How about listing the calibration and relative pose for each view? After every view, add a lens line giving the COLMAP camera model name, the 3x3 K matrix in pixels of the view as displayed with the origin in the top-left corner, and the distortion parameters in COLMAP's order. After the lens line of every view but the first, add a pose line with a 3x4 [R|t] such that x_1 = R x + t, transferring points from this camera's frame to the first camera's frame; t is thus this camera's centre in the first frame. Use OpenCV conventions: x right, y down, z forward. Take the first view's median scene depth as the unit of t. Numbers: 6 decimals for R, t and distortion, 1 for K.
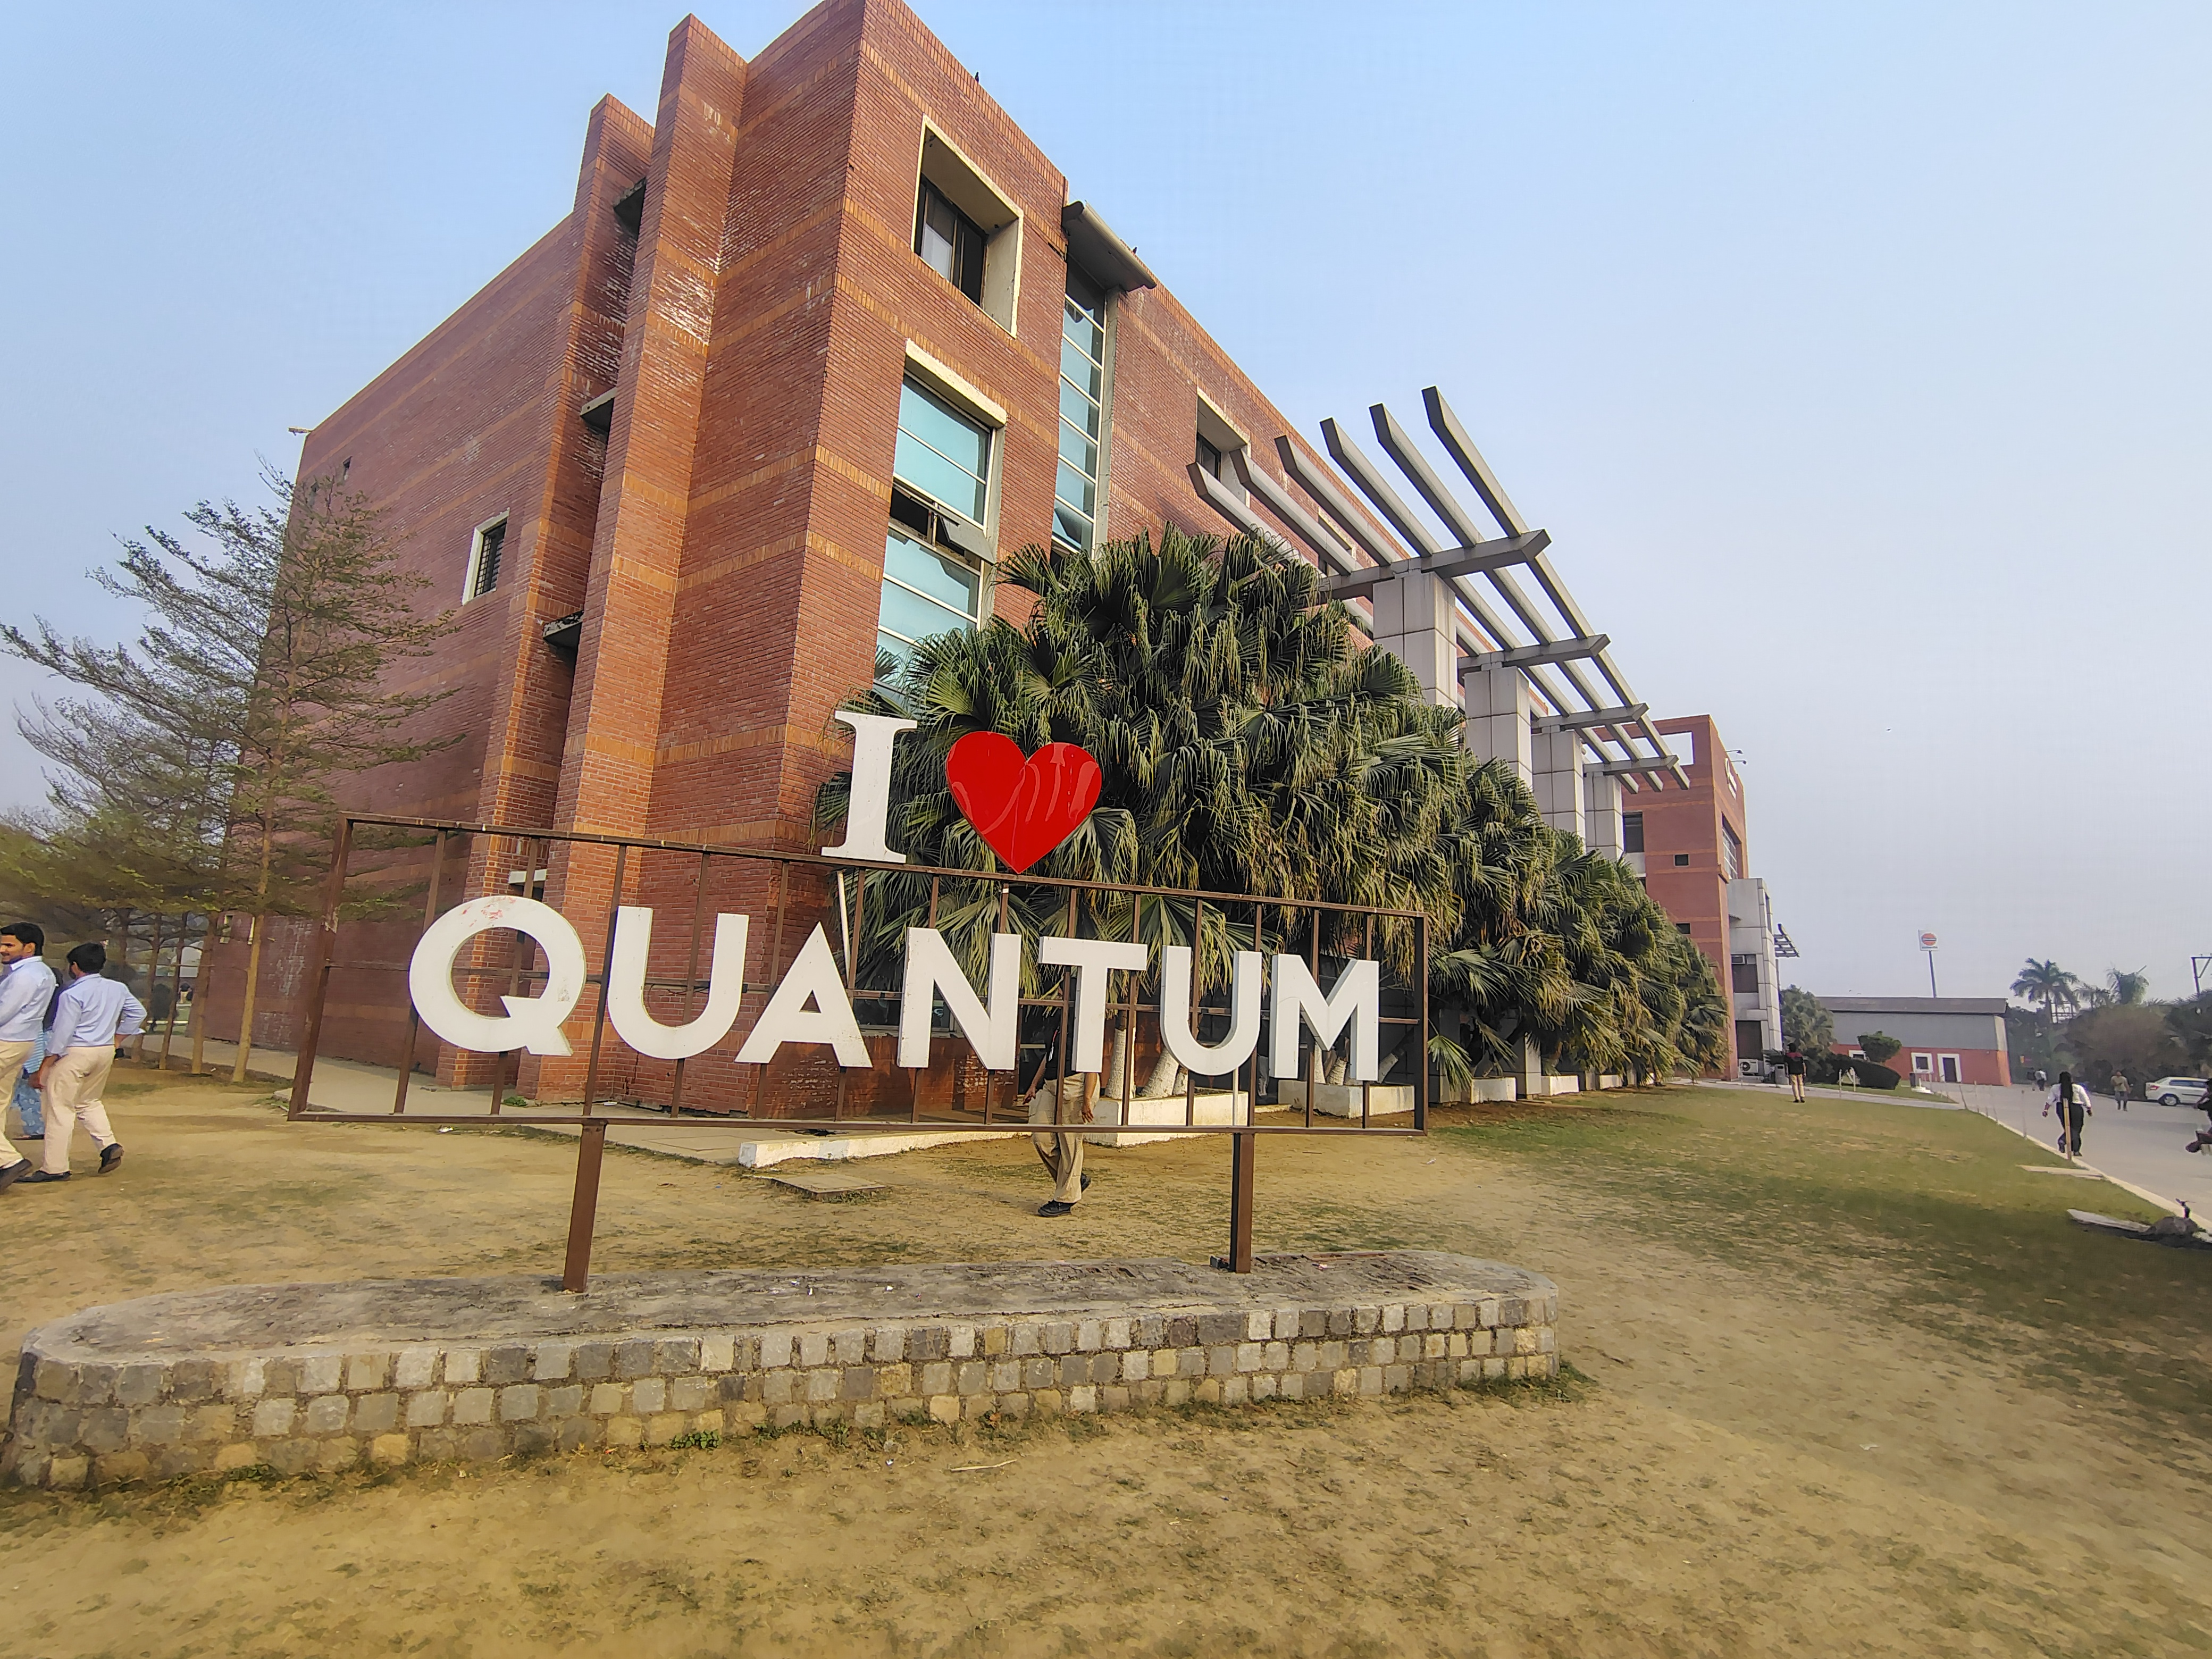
lens RADIAL K [[1045.5, 0, 1106.0], [0, 1045.5, 829.5], [0, 0, 1]] dist [-0.018534, 0.000175]
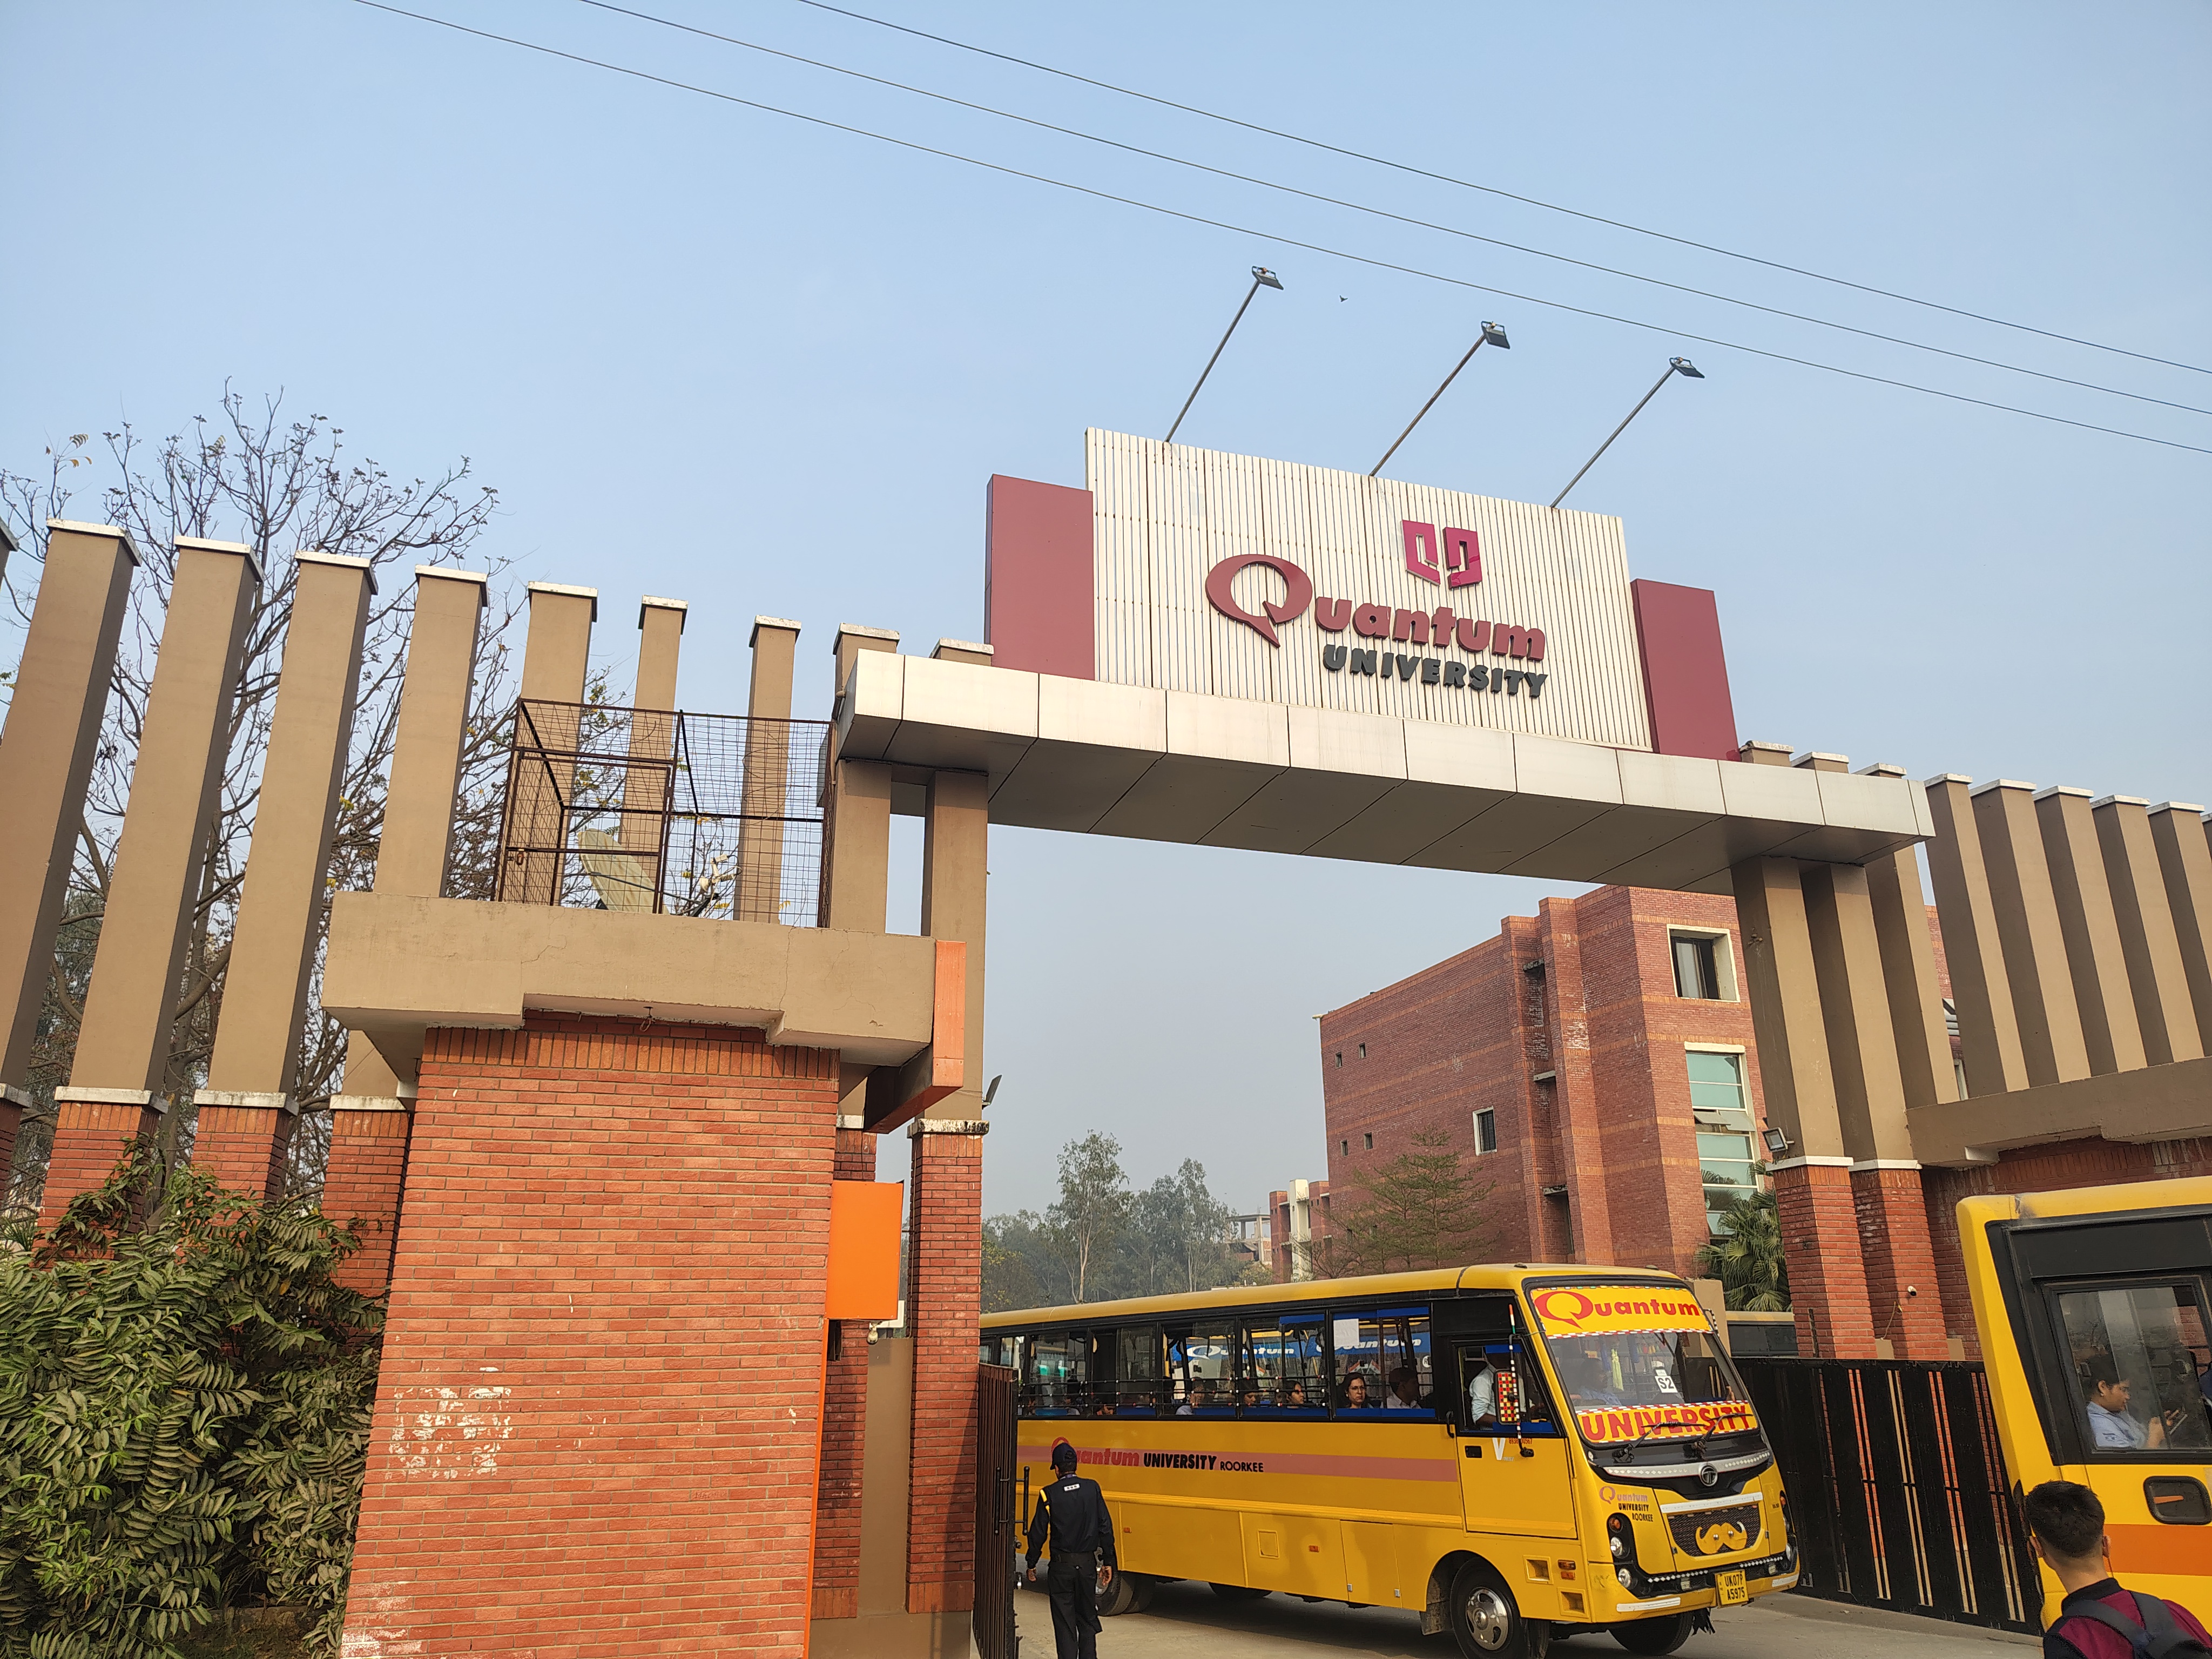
lens RADIAL K [[1515.0, 0, 1106.0], [0, 1515.0, 829.5], [0, 0, 1]] dist [0.052765, 0.000095]
pose [[0.805226, -0.230667, -0.546263, 0.670454], [0.150329, 0.970551, -0.188235, -0.484513], [0.573595, 0.069453, 0.816189, -2.285533]]
